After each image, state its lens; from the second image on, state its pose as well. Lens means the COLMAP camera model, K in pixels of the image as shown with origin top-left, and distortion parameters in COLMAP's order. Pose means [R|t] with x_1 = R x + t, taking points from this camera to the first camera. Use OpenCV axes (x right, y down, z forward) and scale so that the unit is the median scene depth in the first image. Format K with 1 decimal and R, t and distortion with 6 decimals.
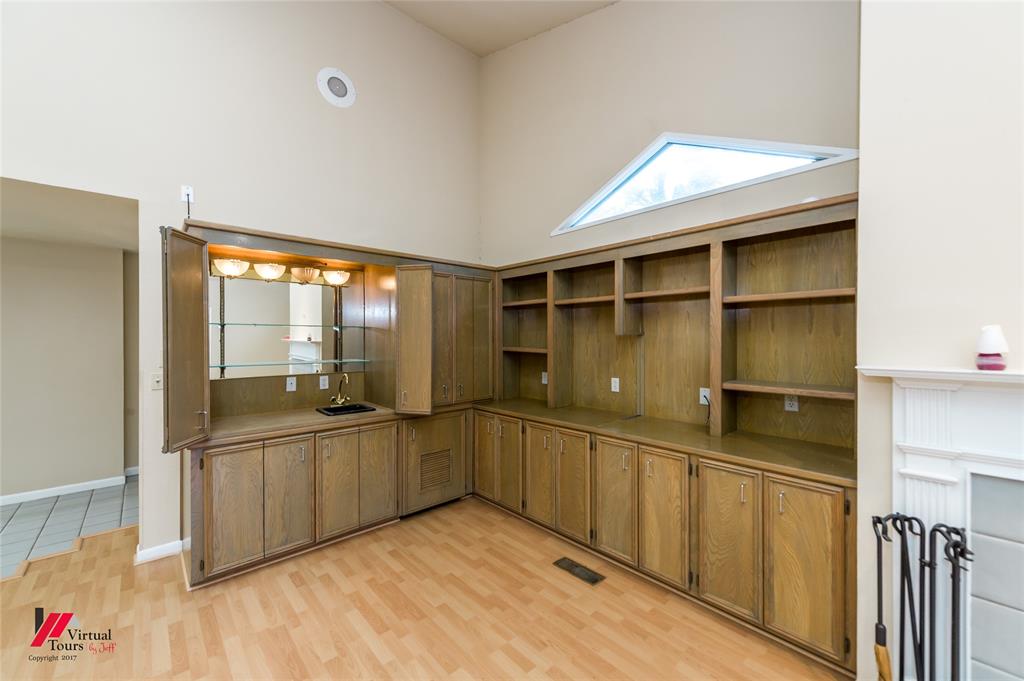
lens RADIAL K [[405.7, 0, 507.4], [0, 405.7, 339.5], [0, 0, 1]] dist [0.007669, -0.000967]
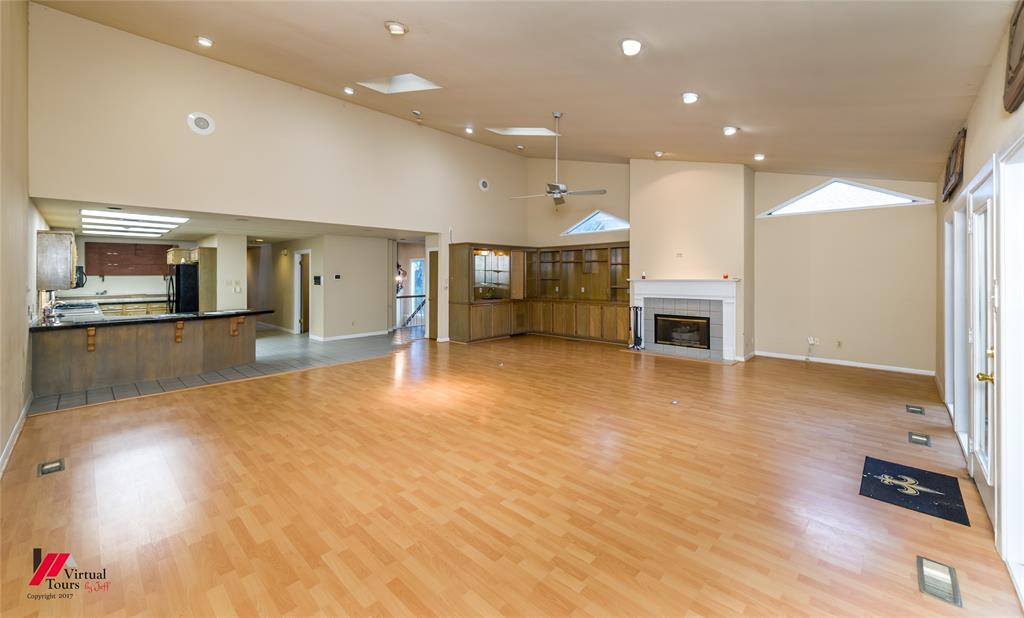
lens RADIAL K [[405.1, 0, 510.1], [0, 405.1, 277.8], [0, 0, 1]] dist [0.008106, 0.000139]
pose [[0.997881, -0.005562, 0.064826, -0.655597], [0.005435, 0.999983, 0.002148, 0.022097], [-0.064837, -0.001791, 0.997894, -2.755093]]
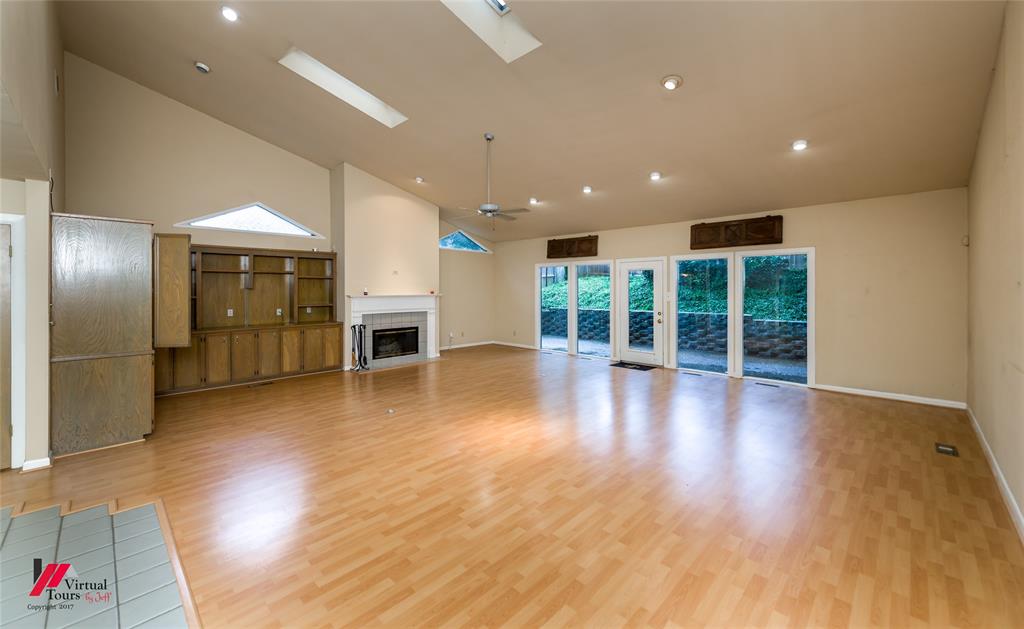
lens RADIAL K [[405.1, 0, 513.6], [0, 405.1, 286.4], [0, 0, 1]] dist [0.008106, 0.000139]
pose [[-0.070050, -0.000568, 0.997543, -2.650863], [-0.001666, 0.999999, 0.000453, -0.027511], [-0.997542, -0.001630, -0.070051, -0.374118]]
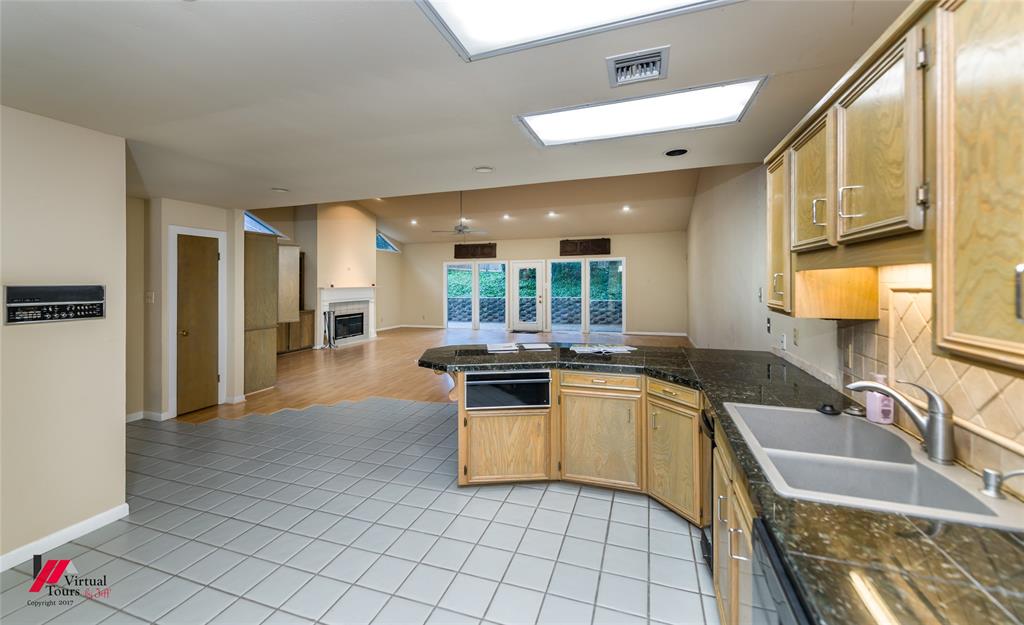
lens RADIAL K [[405.1, 0, 501.8], [0, 405.1, 282.0], [0, 0, 1]] dist [0.008106, 0.000139]
pose [[-0.474152, -0.002915, 0.880438, -3.641859], [0.003198, 0.999982, 0.005033, -0.019375], [-0.880437, 0.005202, -0.474134, 1.010218]]
